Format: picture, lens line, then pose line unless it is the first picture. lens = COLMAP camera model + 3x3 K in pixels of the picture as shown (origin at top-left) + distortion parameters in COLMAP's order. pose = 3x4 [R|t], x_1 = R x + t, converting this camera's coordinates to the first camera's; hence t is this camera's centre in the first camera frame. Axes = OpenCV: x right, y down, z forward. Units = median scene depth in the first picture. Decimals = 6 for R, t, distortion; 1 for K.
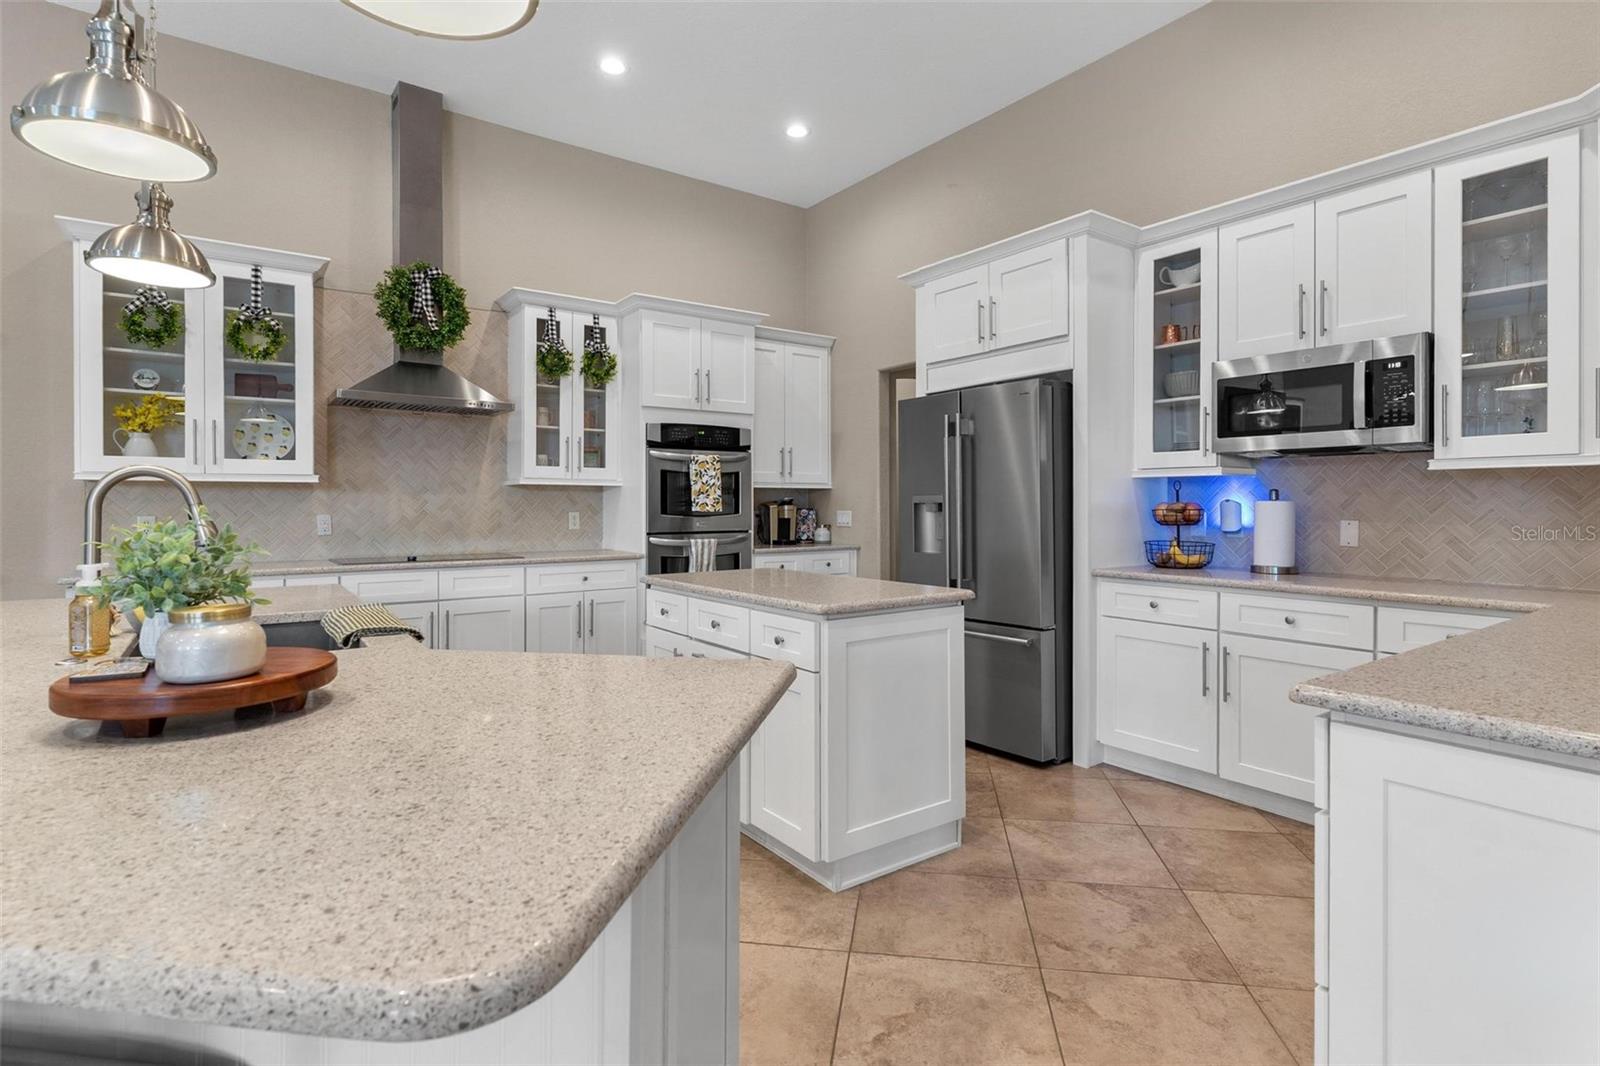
lens RADIAL K [[783.4, 0, 800.8], [0, 783.4, 507.7], [0, 0, 1]] dist [-0.000900, 0.000120]
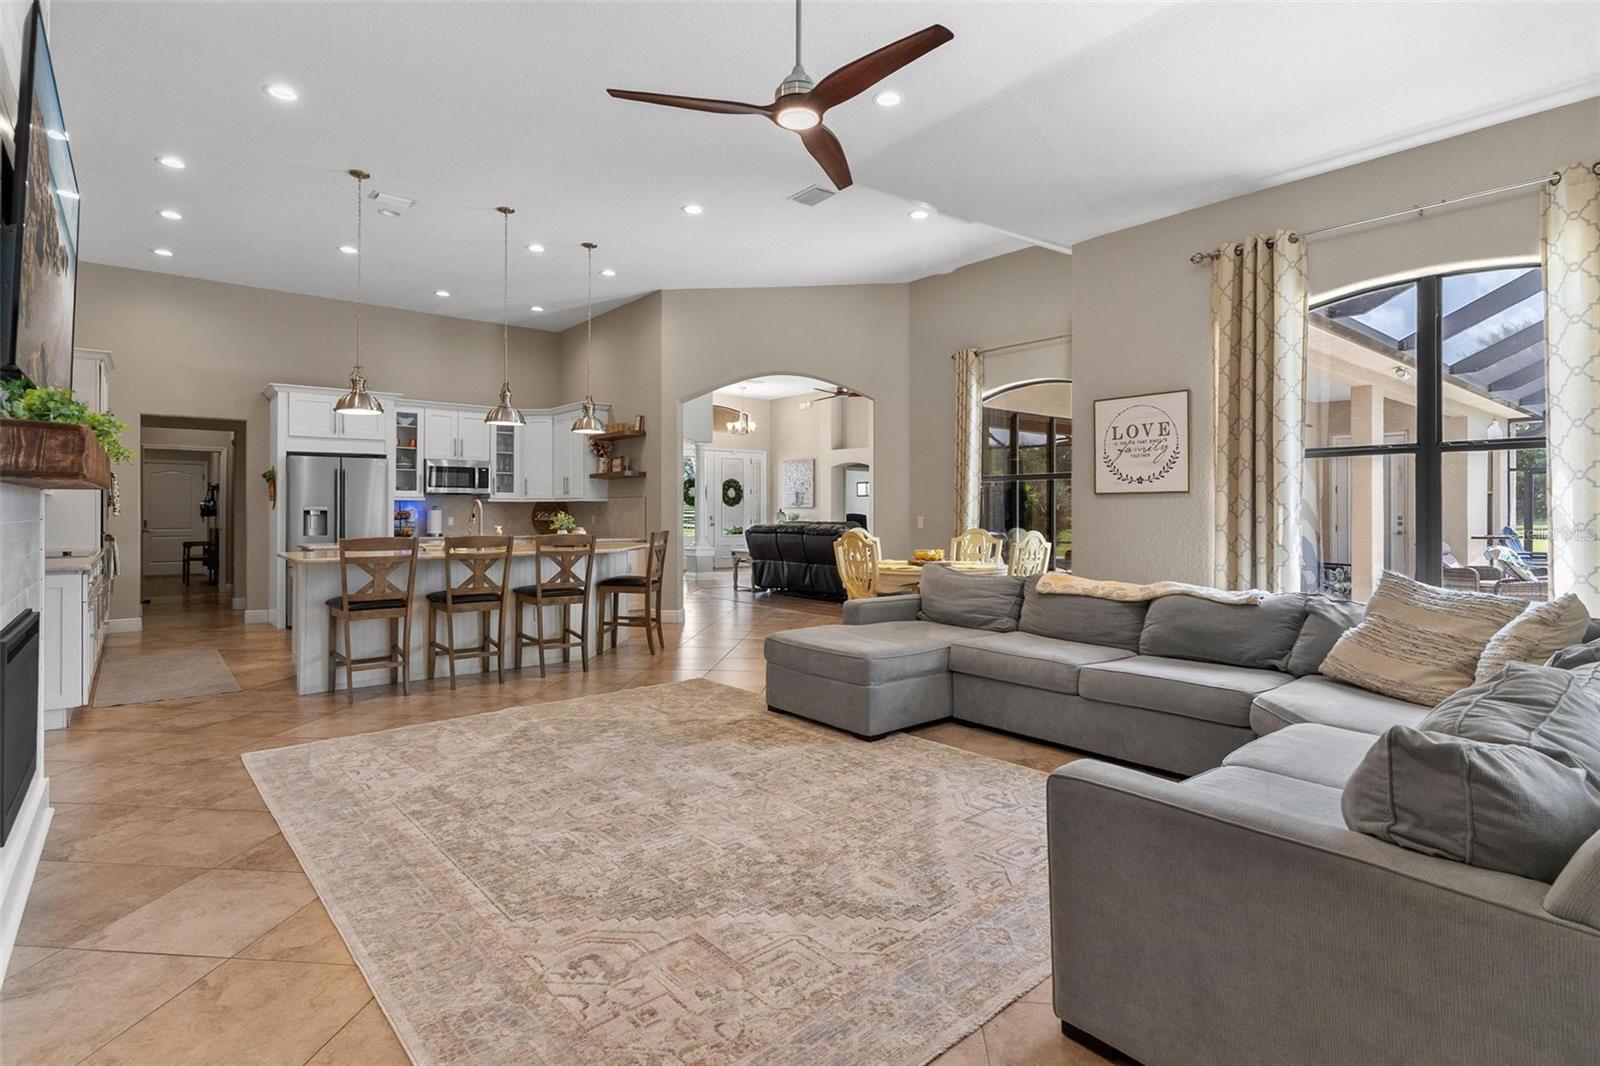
lens RADIAL K [[797.5, 0, 798.3], [0, 797.5, 507.6], [0, 0, 1]] dist [0.000977, 0.000161]
pose [[-0.058034, 0.007128, 0.998289, -1.744586], [0.002977, 0.999971, -0.006967, 0.004114], [-0.998310, 0.002568, -0.058054, -0.093019]]
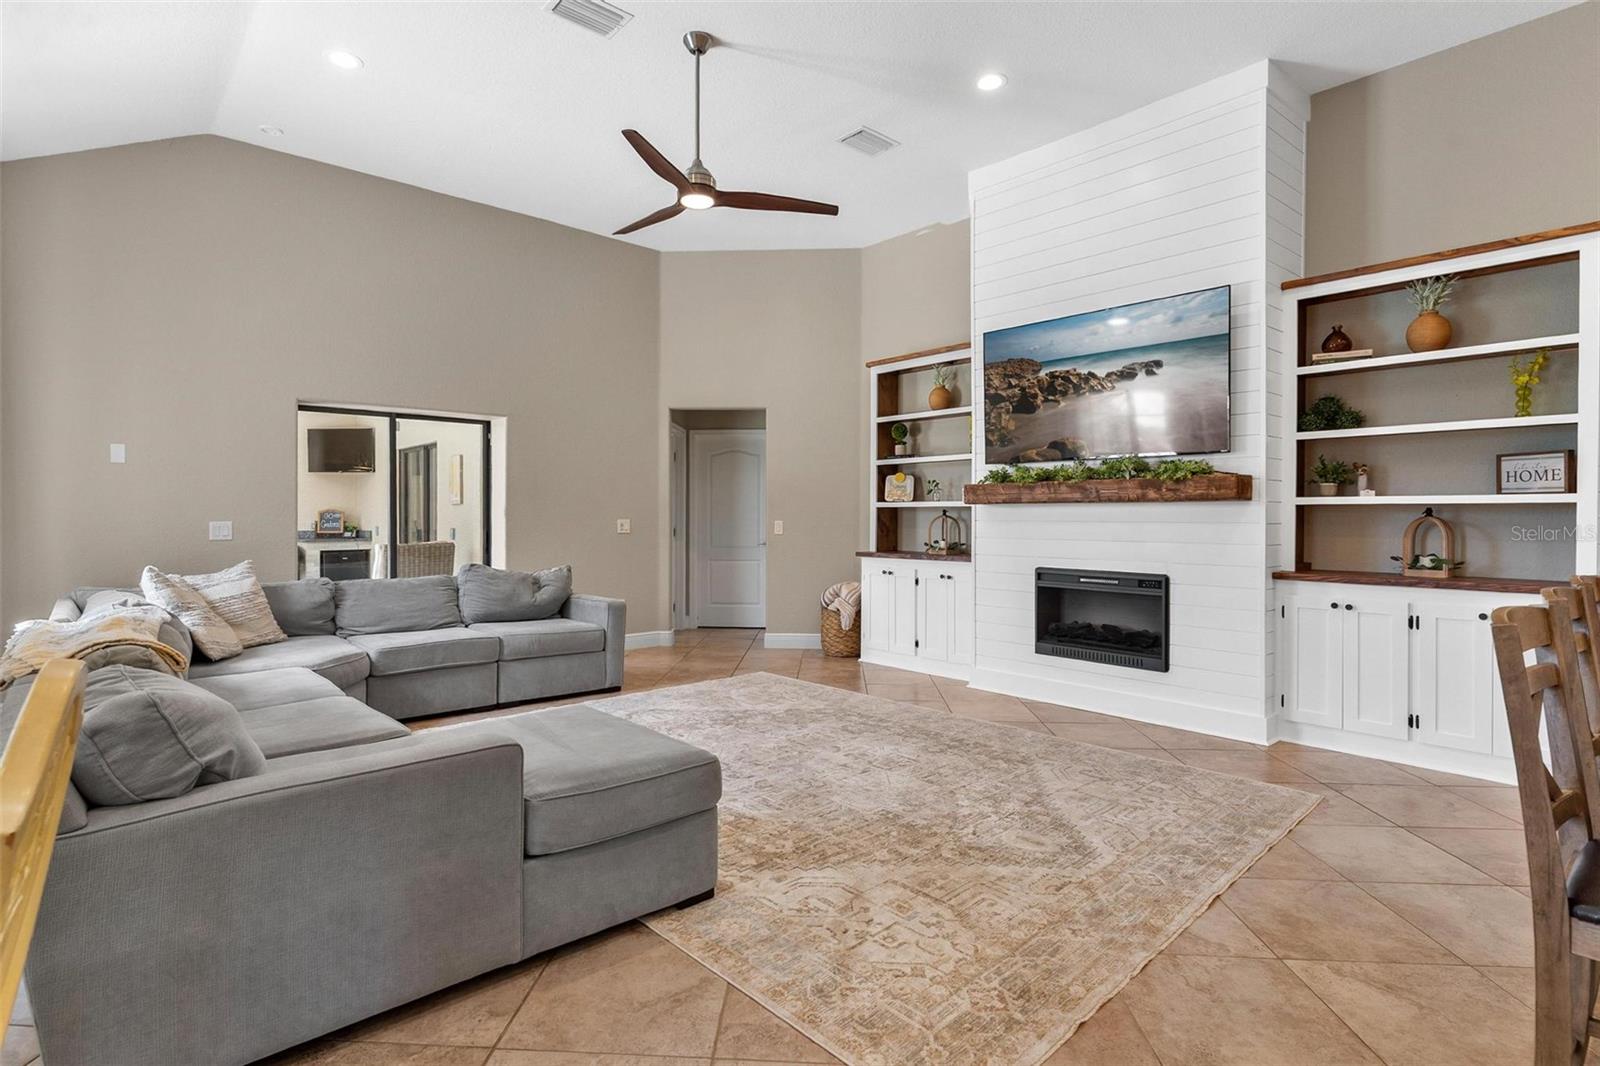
lens RADIAL K [[794.2, 0, 786.5], [0, 794.2, 520.4], [0, 0, 1]] dist [0.003553, 0.000959]
pose [[0.094006, 0.010057, -0.995521, -0.112315], [-0.007549, 0.999927, 0.009389, -0.000225], [0.995543, 0.006632, 0.094075, -0.117571]]
